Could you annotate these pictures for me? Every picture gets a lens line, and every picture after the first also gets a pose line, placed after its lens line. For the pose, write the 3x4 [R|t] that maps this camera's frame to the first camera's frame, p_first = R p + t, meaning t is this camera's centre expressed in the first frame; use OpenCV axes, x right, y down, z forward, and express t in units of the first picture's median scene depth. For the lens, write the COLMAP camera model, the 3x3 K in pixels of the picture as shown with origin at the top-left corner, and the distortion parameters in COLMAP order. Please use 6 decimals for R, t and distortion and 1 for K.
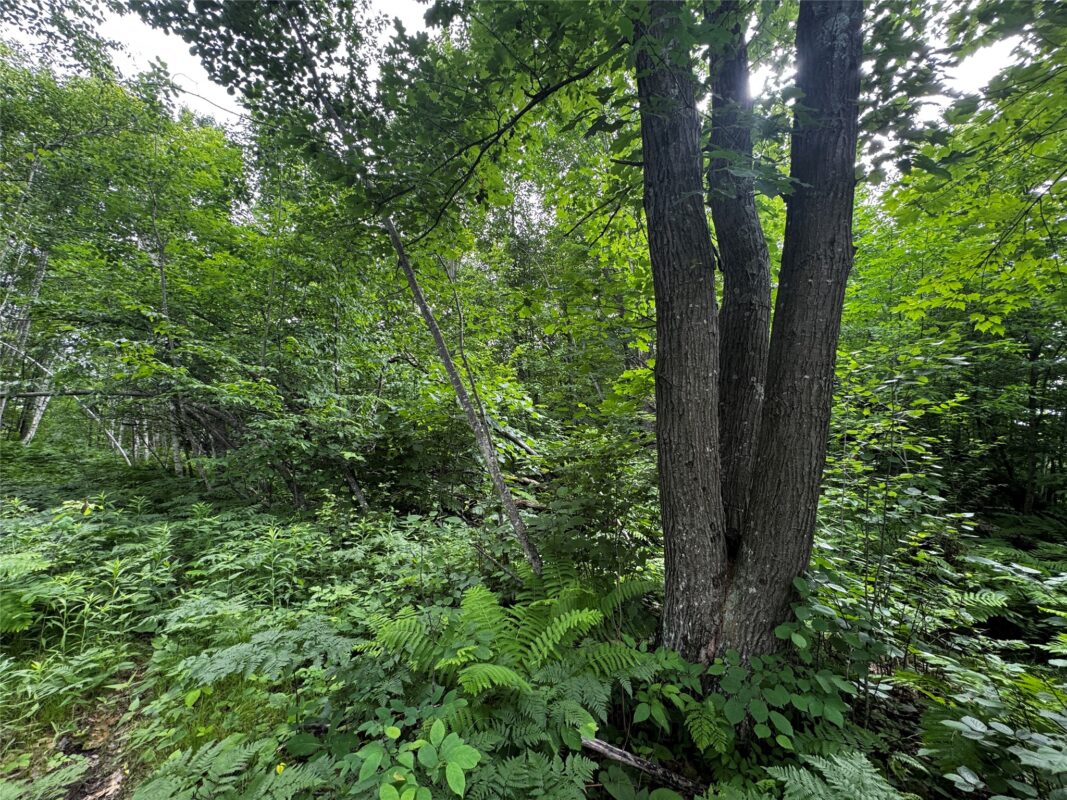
lens RADIAL K [[426.2, 0, 533.6], [0, 426.2, 399.2], [0, 0, 1]] dist [-0.000127, 0.000599]
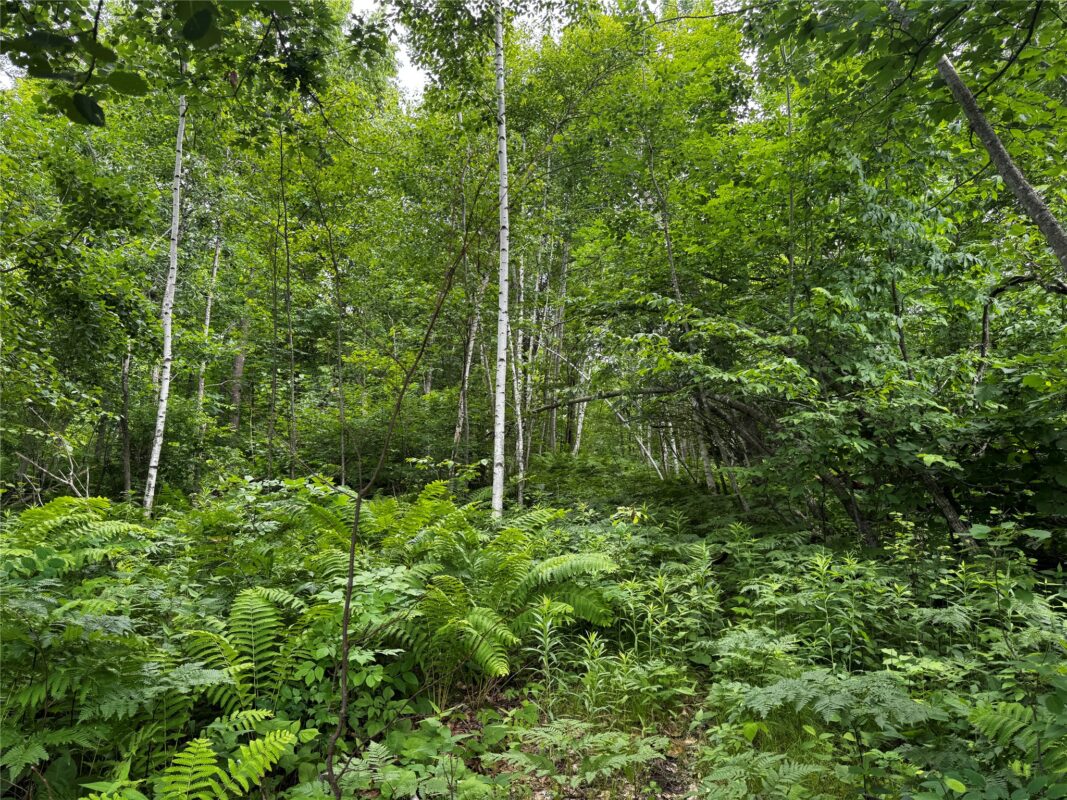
lens RADIAL K [[746.5, 0, 533.4], [0, 746.5, 403.1], [0, 0, 1]] dist [0.107873, -0.159305]
pose [[0.605636, -0.074163, -0.792278, 0.091634], [0.108232, 0.994072, -0.010317, 0.000853], [0.788347, -0.079502, 0.610073, -0.106139]]
